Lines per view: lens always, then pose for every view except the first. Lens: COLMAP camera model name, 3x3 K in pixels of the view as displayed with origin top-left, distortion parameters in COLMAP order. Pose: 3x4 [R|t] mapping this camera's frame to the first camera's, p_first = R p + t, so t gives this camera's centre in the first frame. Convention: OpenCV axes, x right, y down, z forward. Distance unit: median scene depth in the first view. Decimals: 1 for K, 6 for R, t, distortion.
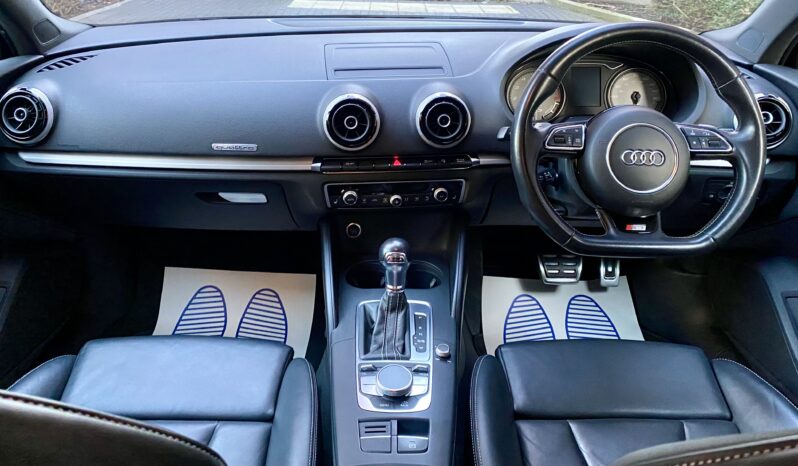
lens RADIAL K [[803.0, 0, 399.0], [0, 803.0, 233.0], [0, 0, 1]] dist [0.011267, -0.000131]
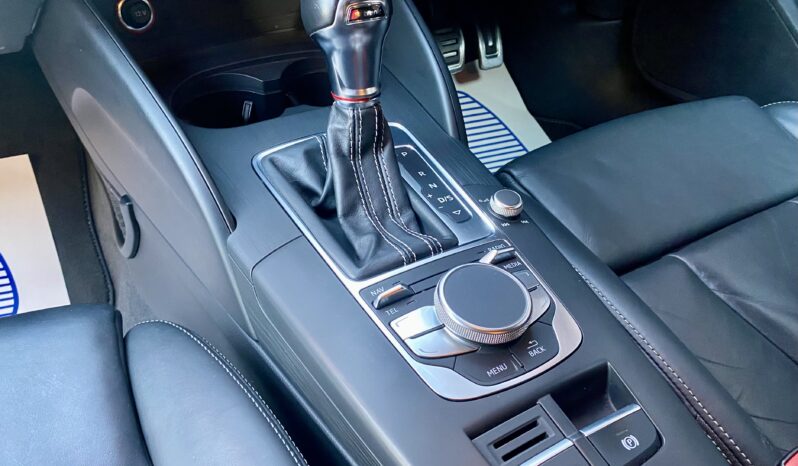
lens RADIAL K [[803.0, 0, 399.0], [0, 803.0, 233.0], [0, 0, 1]] dist [0.011267, -0.000131]
pose [[0.838383, -0.285473, 0.464348, -0.199832], [0.209606, 0.955229, 0.208812, 0.055628], [-0.503169, -0.077734, 0.860685, 0.636576]]
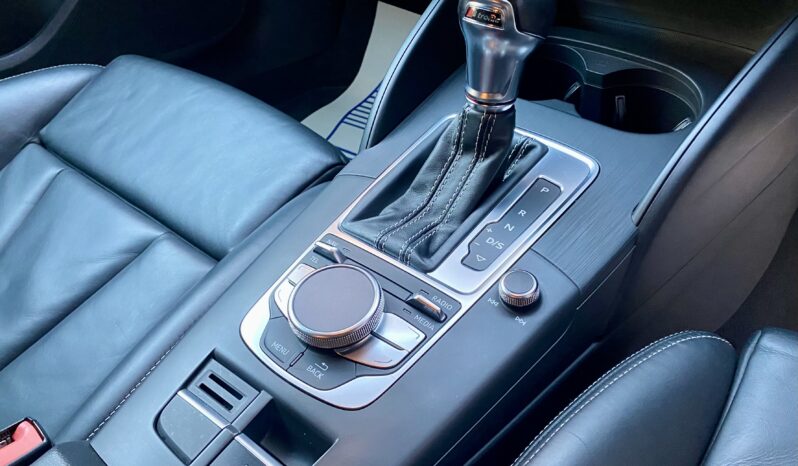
lens RADIAL K [[803.0, 0, 399.0], [0, 803.0, 233.0], [0, 0, 1]] dist [0.011267, -0.000131]
pose [[0.741112, 0.382454, -0.551799, 0.209101], [-0.239272, 0.918378, 0.315168, 0.016173], [0.627297, -0.101545, 0.772131, 0.666782]]
